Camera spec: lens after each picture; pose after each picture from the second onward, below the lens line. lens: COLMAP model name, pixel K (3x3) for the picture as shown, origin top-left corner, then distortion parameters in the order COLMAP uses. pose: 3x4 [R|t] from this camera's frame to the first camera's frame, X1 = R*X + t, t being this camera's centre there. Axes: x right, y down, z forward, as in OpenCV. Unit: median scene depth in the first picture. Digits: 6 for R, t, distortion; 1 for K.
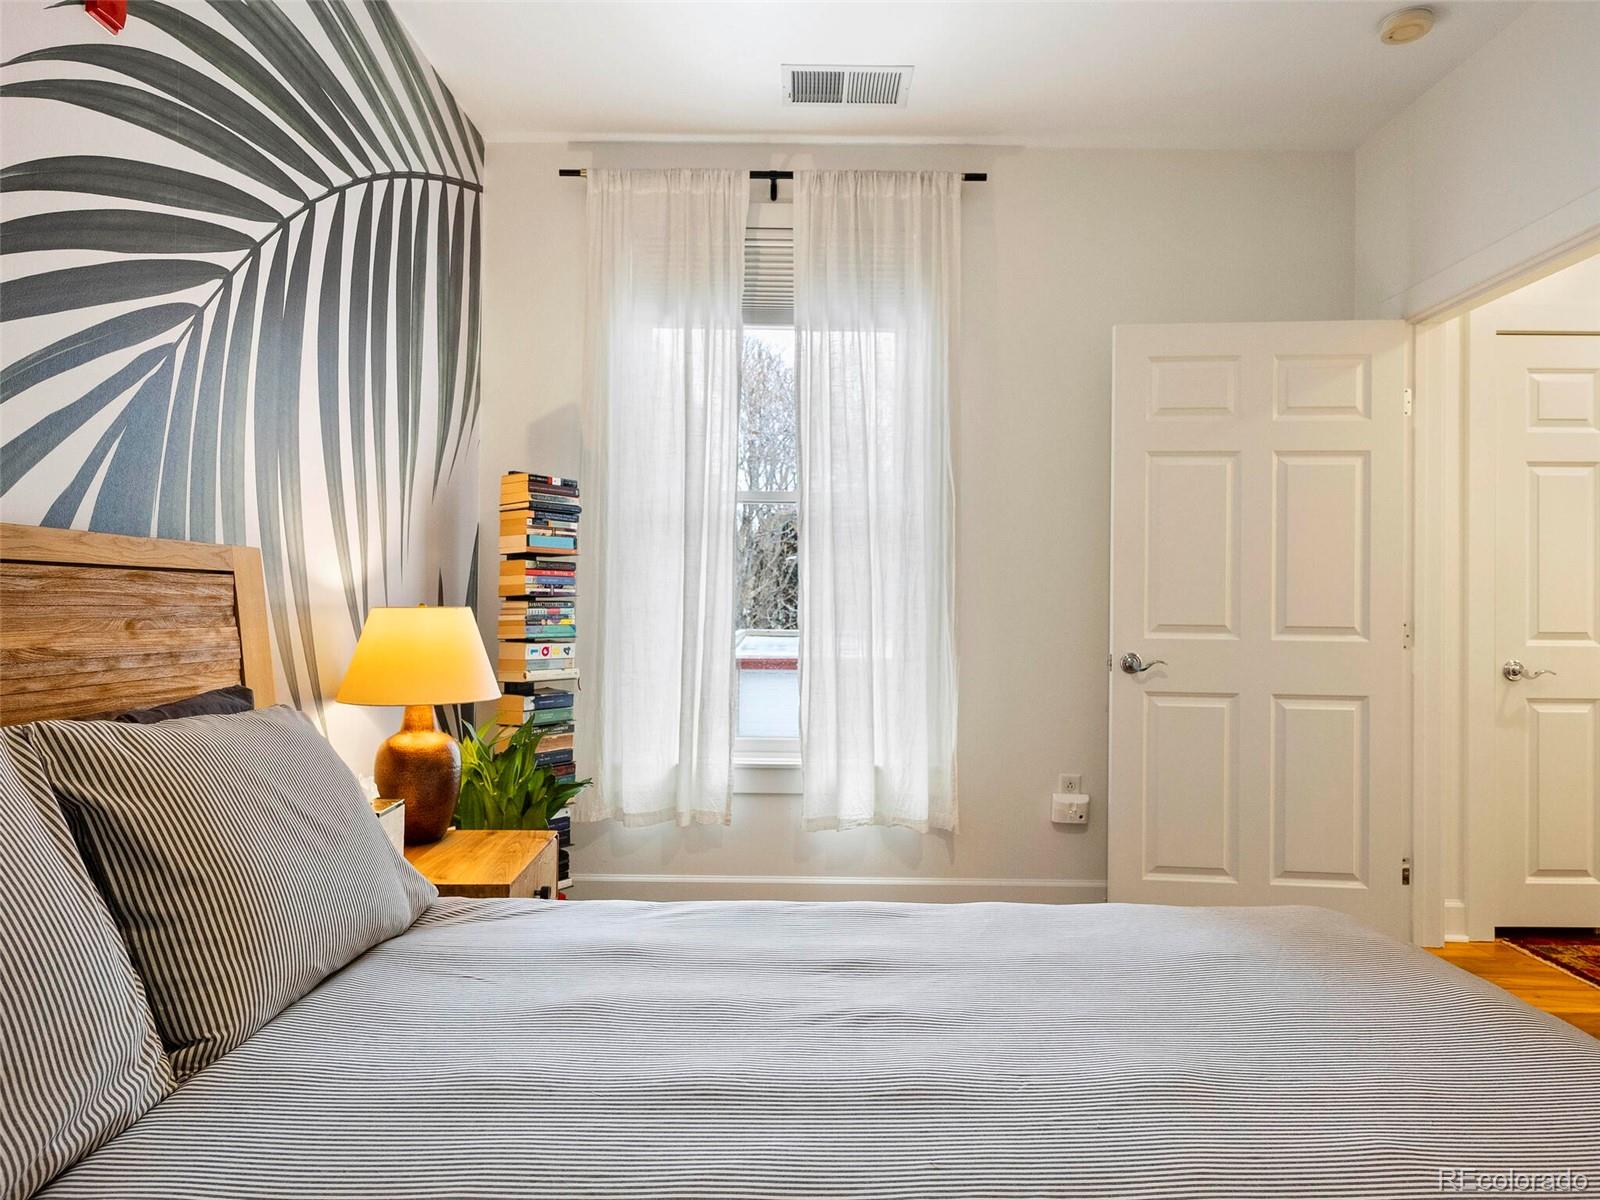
lens RADIAL K [[996.8, 0, 829.6], [0, 996.8, 598.7], [0, 0, 1]] dist [-0.003401, 0.000605]
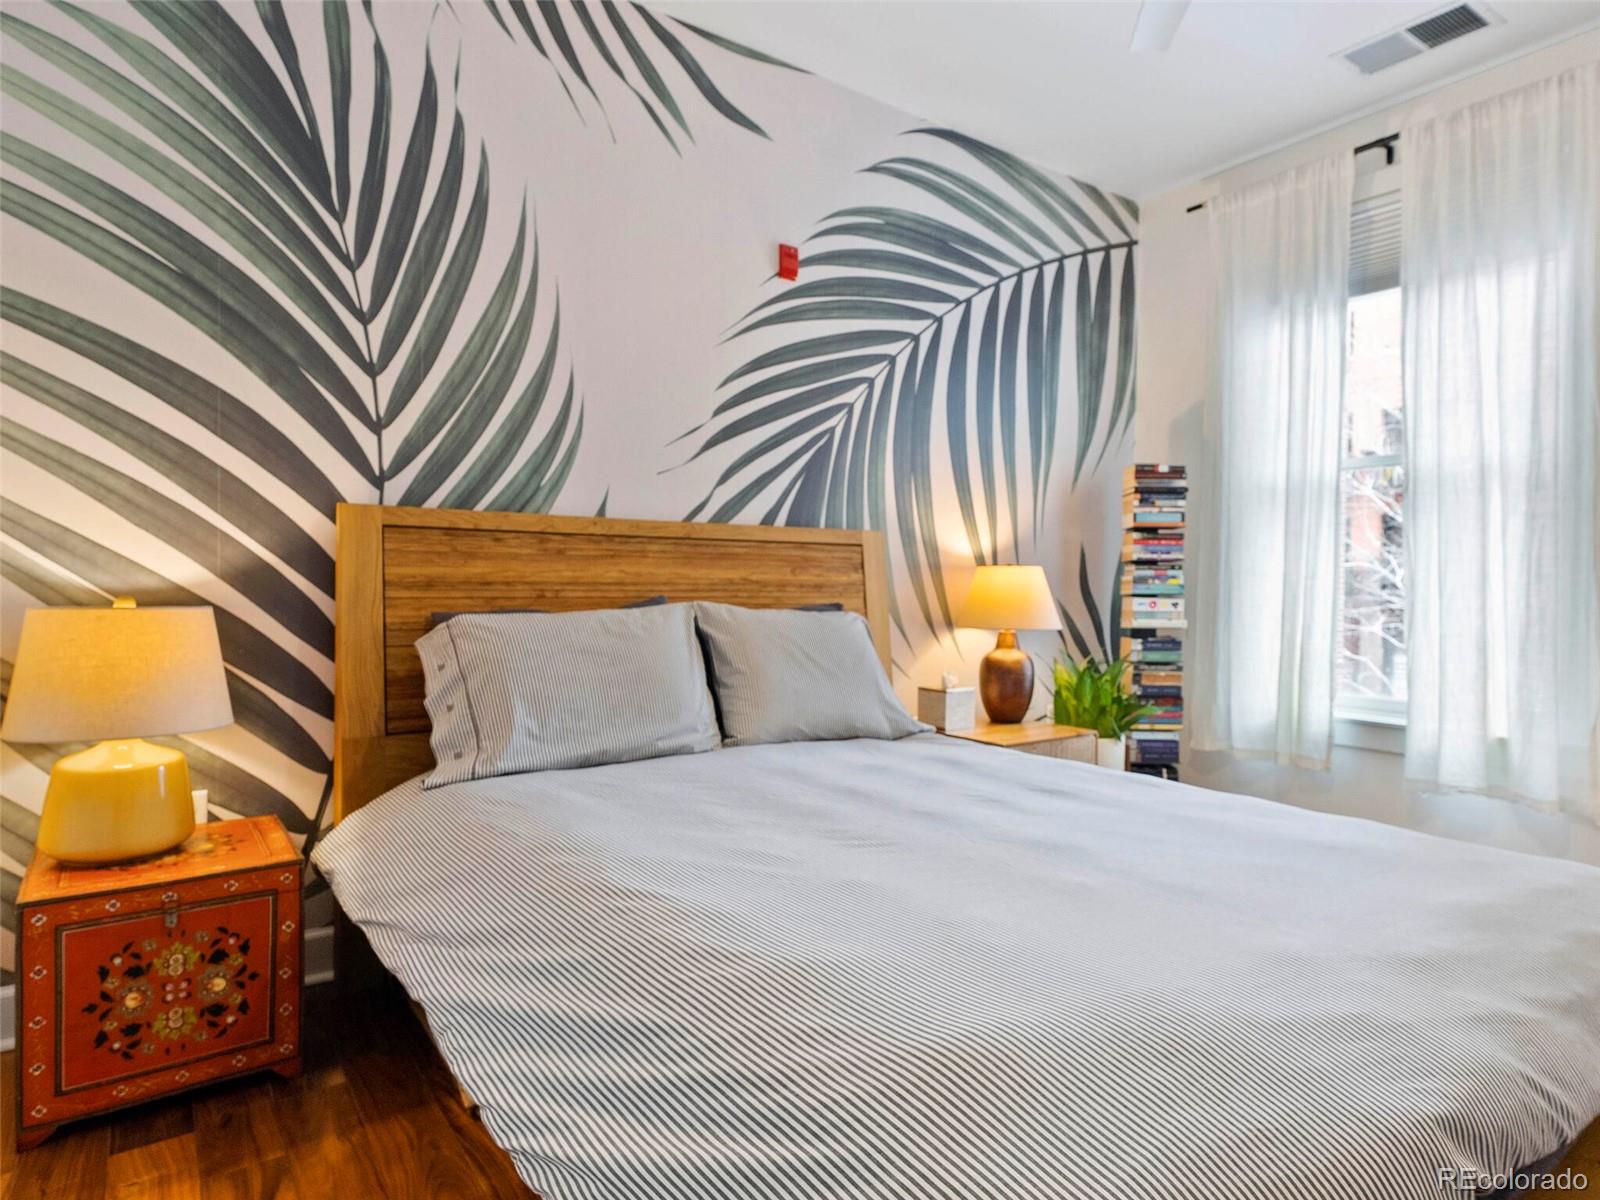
lens RADIAL K [[967.7, 0, 791.0], [0, 967.7, 604.4], [0, 0, 1]] dist [0.005336, -0.002522]
pose [[0.553128, 0.014219, -0.832975, 0.481021], [0.000571, 0.999848, 0.017447, 0.030848], [0.833096, -0.010126, 0.553035, -0.058087]]
